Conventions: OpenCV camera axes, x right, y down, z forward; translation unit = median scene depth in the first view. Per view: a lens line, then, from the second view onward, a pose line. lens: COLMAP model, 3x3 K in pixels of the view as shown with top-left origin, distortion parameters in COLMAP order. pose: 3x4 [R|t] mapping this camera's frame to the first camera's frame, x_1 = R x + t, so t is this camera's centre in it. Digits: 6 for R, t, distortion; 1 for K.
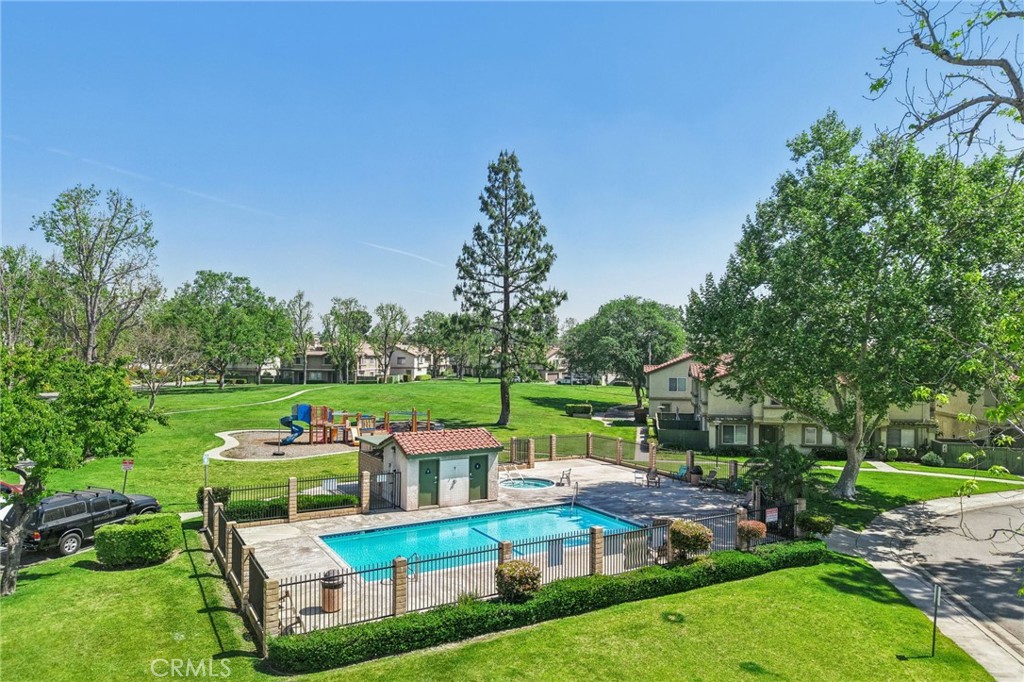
lens RADIAL K [[712.1, 0, 513.4], [0, 712.1, 341.6], [0, 0, 1]] dist [0.039440, -0.020877]
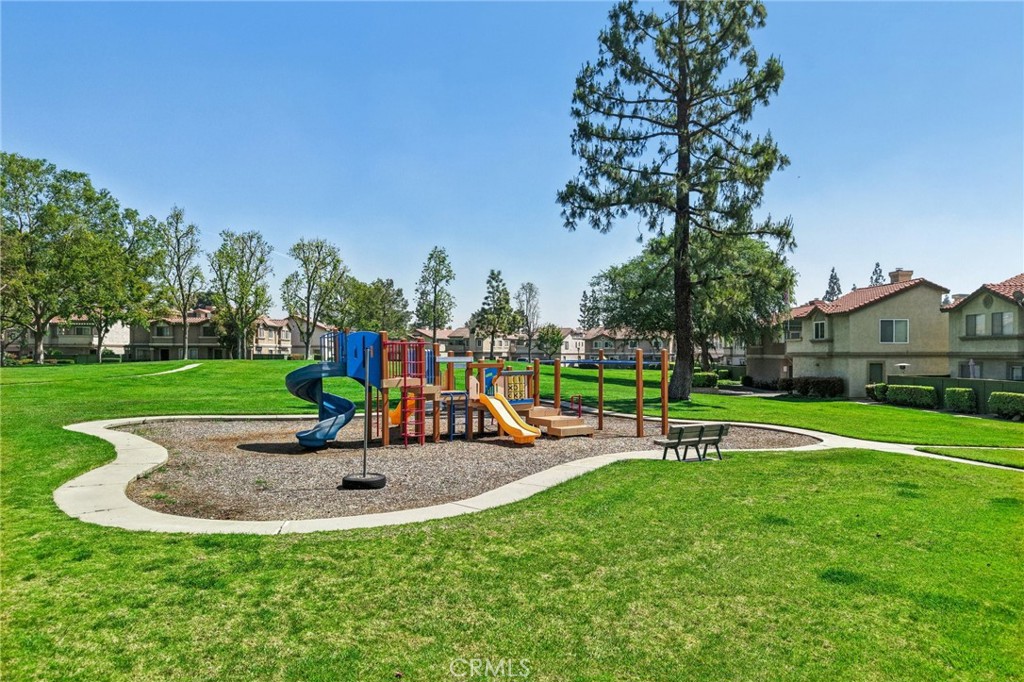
lens RADIAL K [[712.1, 0, 510.3], [0, 712.1, 343.9], [0, 0, 1]] dist [0.039440, -0.020877]
pose [[0.976720, -0.005496, 0.214447, -0.161241], [0.005321, 0.999985, 0.001392, 0.051131], [-0.214451, -0.000218, 0.976735, 0.354041]]
